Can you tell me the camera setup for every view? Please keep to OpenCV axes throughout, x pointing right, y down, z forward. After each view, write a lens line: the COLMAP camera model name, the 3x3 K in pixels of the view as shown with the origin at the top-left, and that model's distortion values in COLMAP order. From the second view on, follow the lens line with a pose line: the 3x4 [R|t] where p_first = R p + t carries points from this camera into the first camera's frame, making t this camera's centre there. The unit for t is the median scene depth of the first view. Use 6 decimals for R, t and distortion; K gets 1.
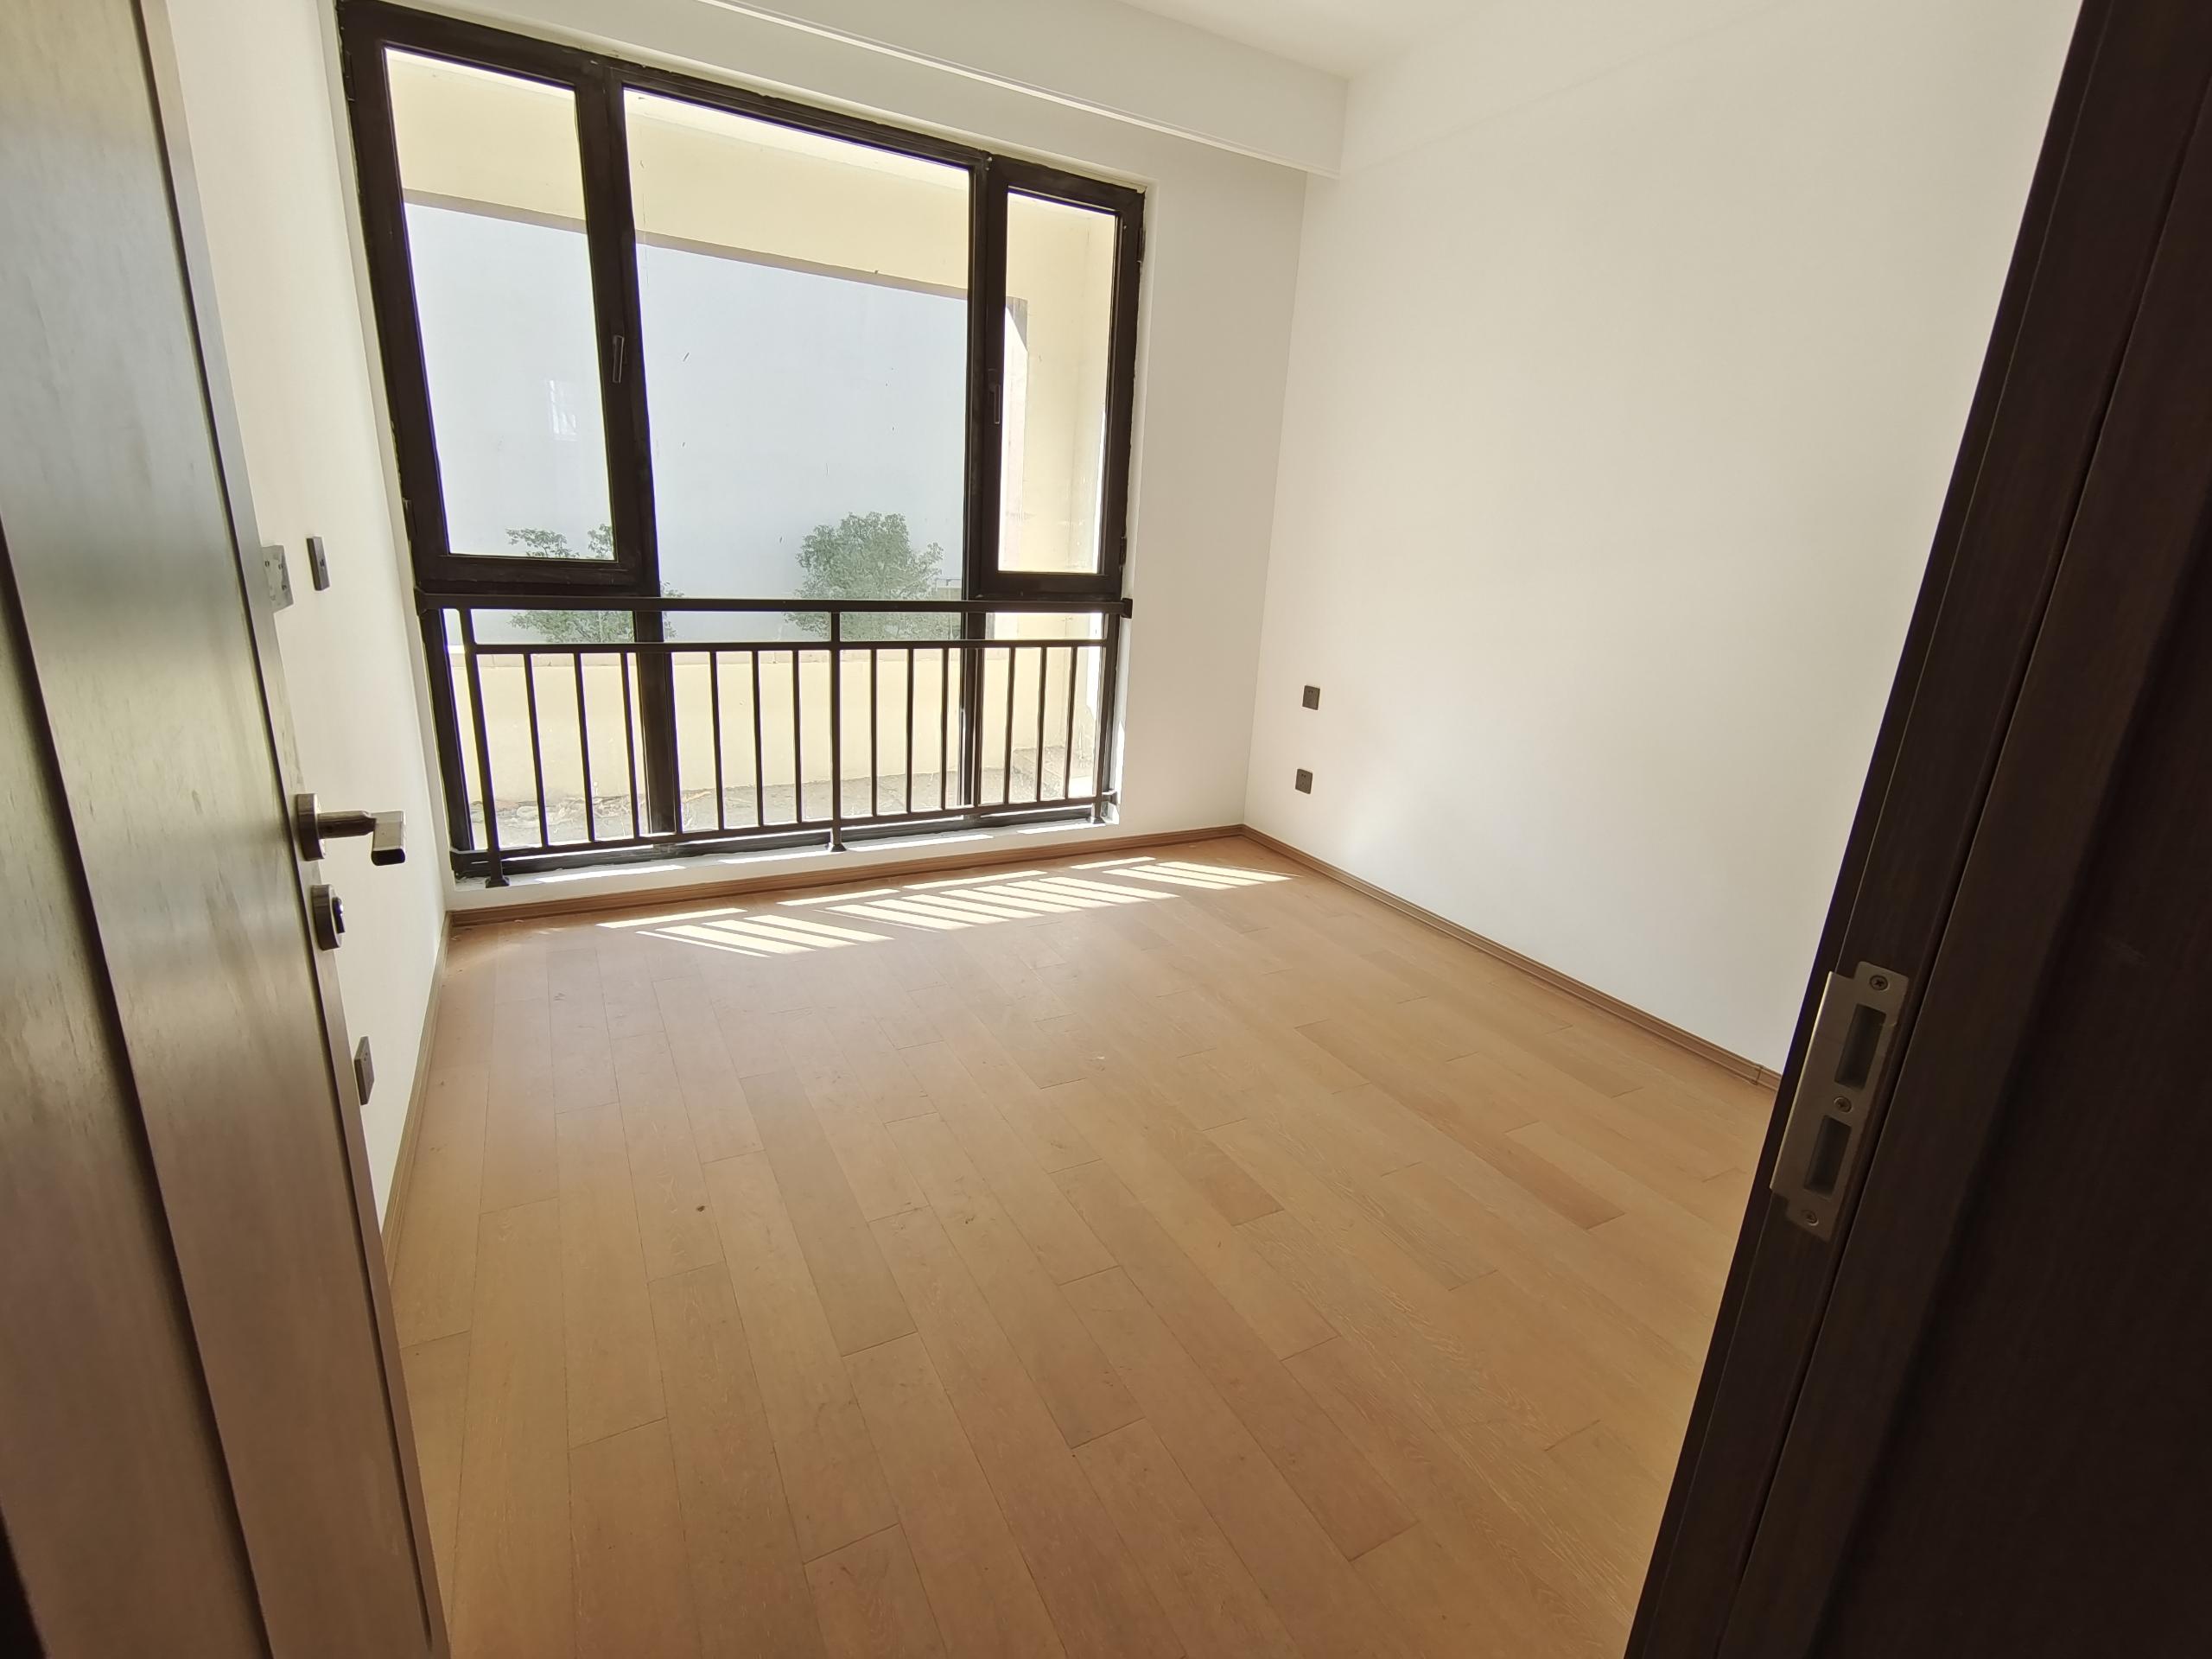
lens RADIAL K [[1018.9, 0, 1088.8], [0, 1018.9, 822.7], [0, 0, 1]] dist [0.002332, 0.001725]
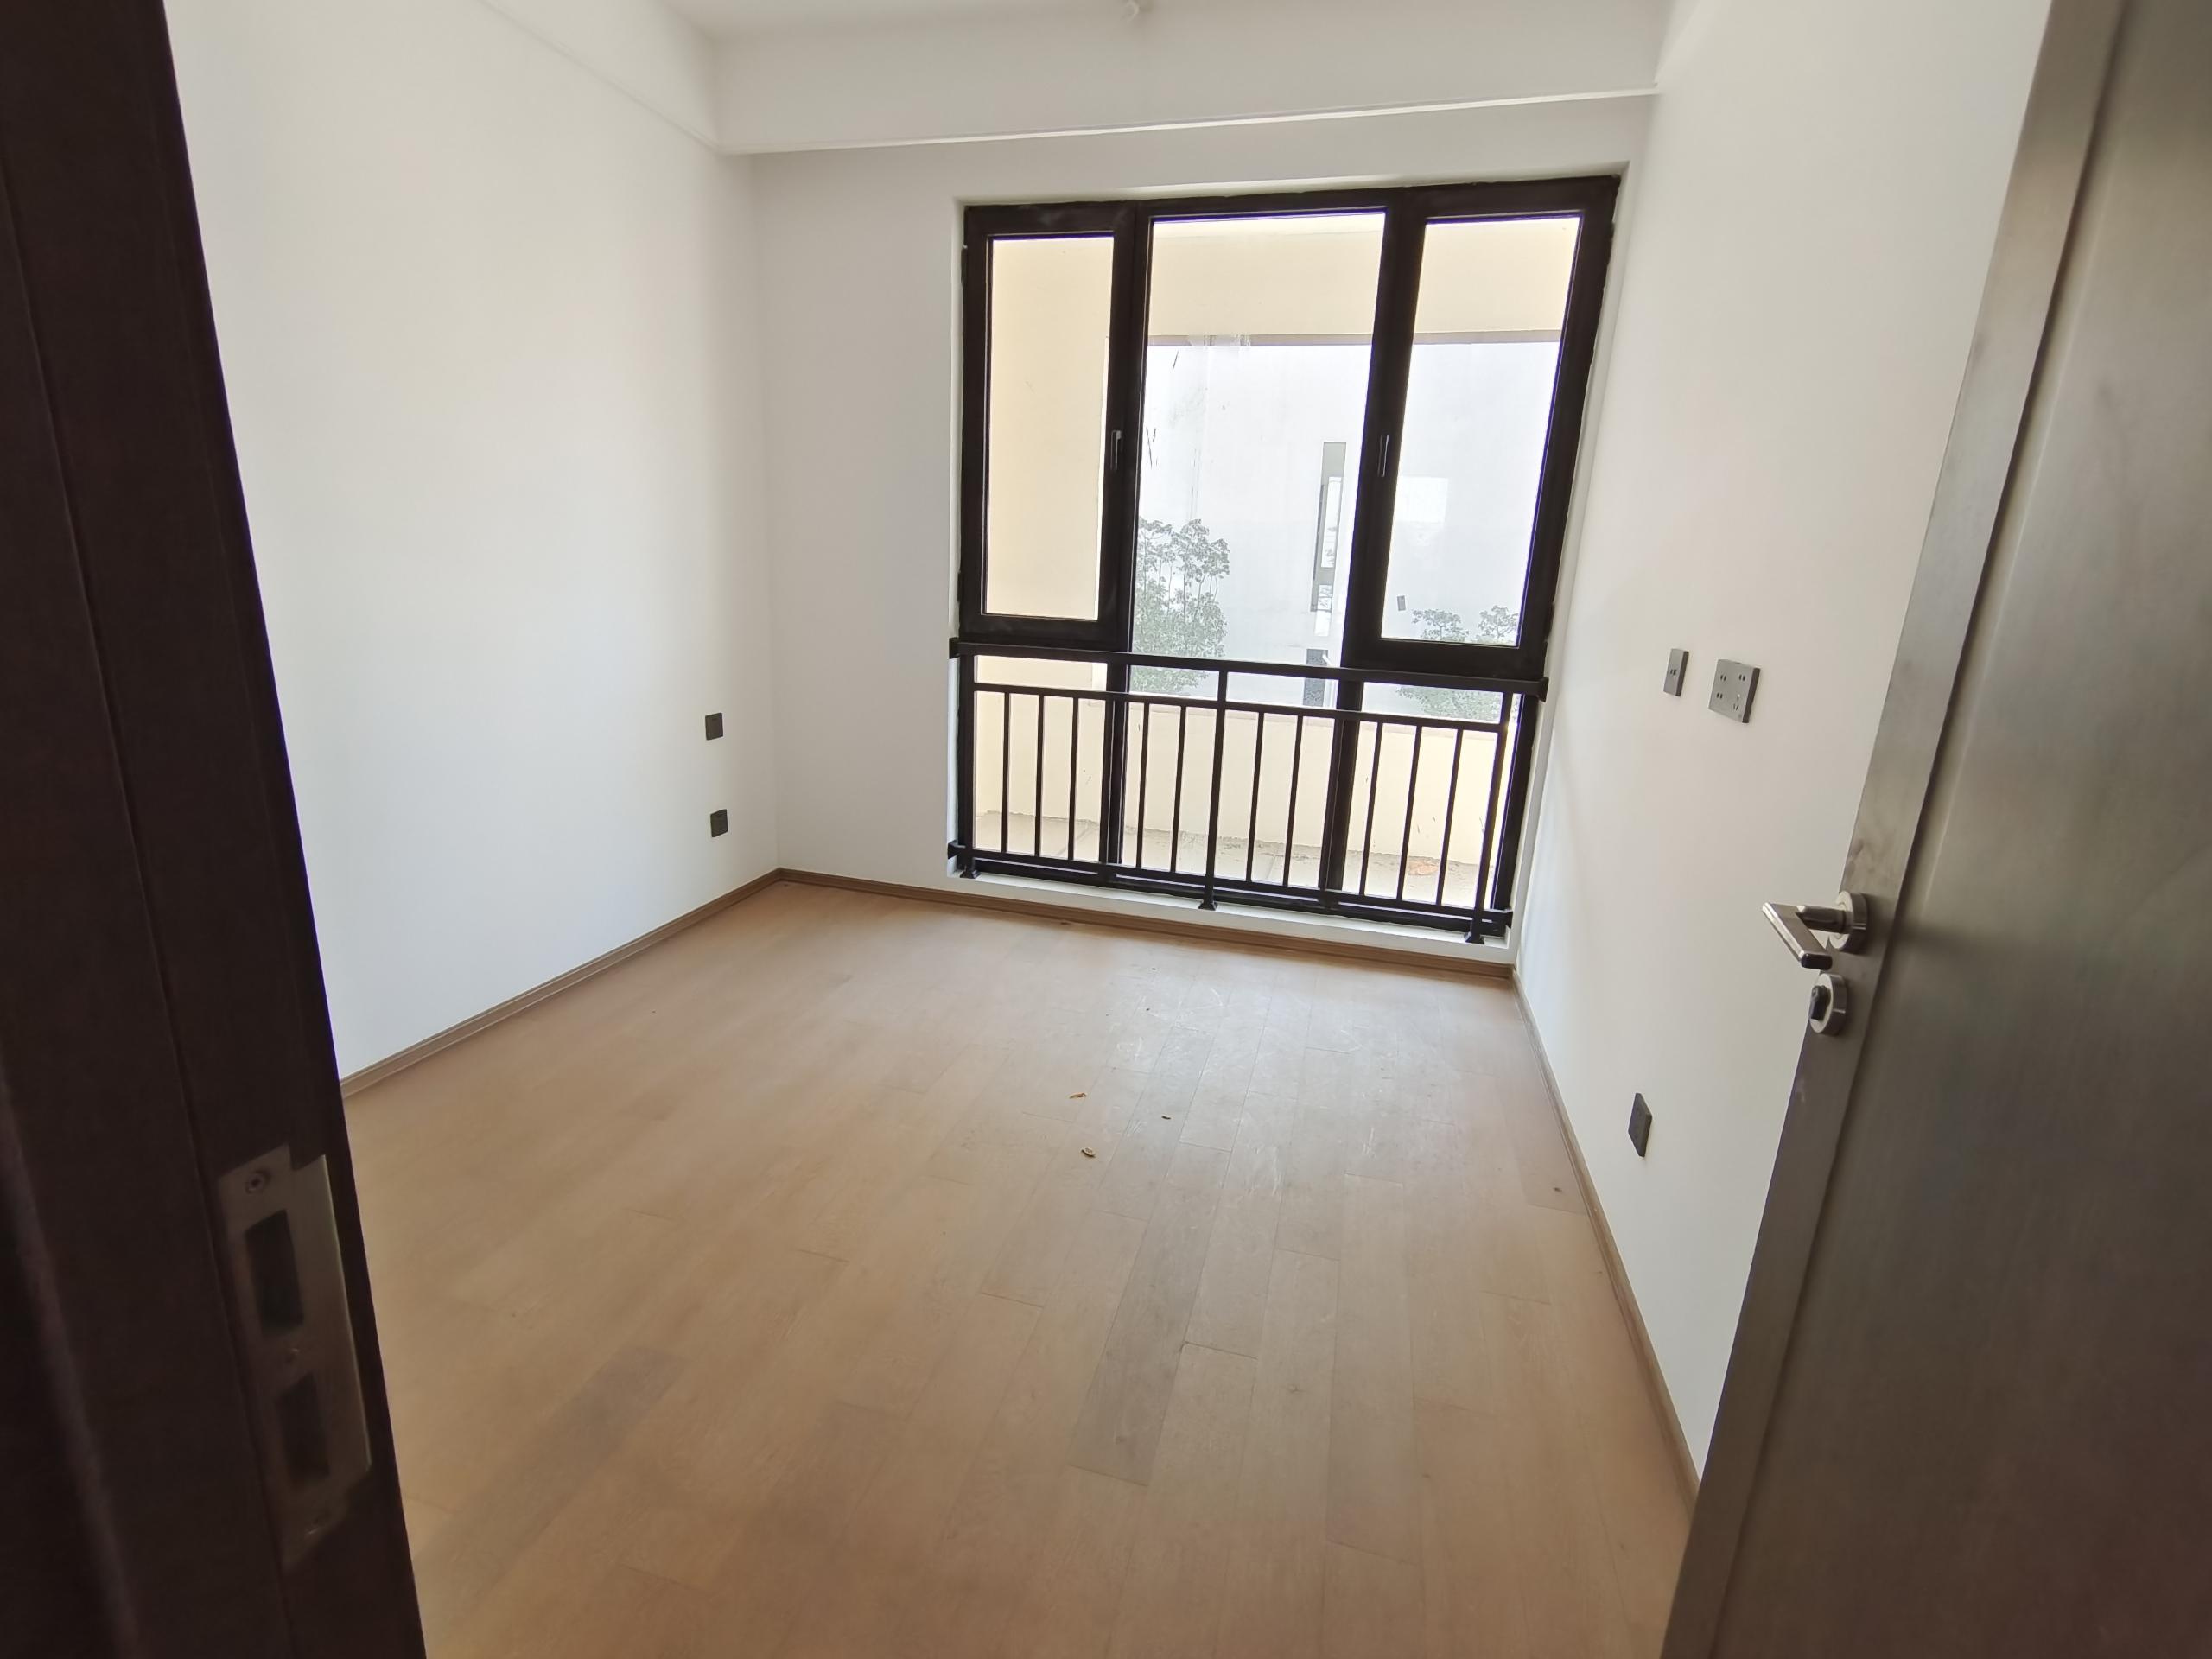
lens RADIAL K [[1018.9, 0, 1108.9], [0, 1018.9, 821.9], [0, 0, 1]] dist [0.002332, 0.001725]
pose [[0.714525, 0.148176, -0.683738, 0.382358], [-0.202198, 0.979344, 0.000936, -0.039183], [0.669753, 0.137582, 0.729727, 0.204217]]
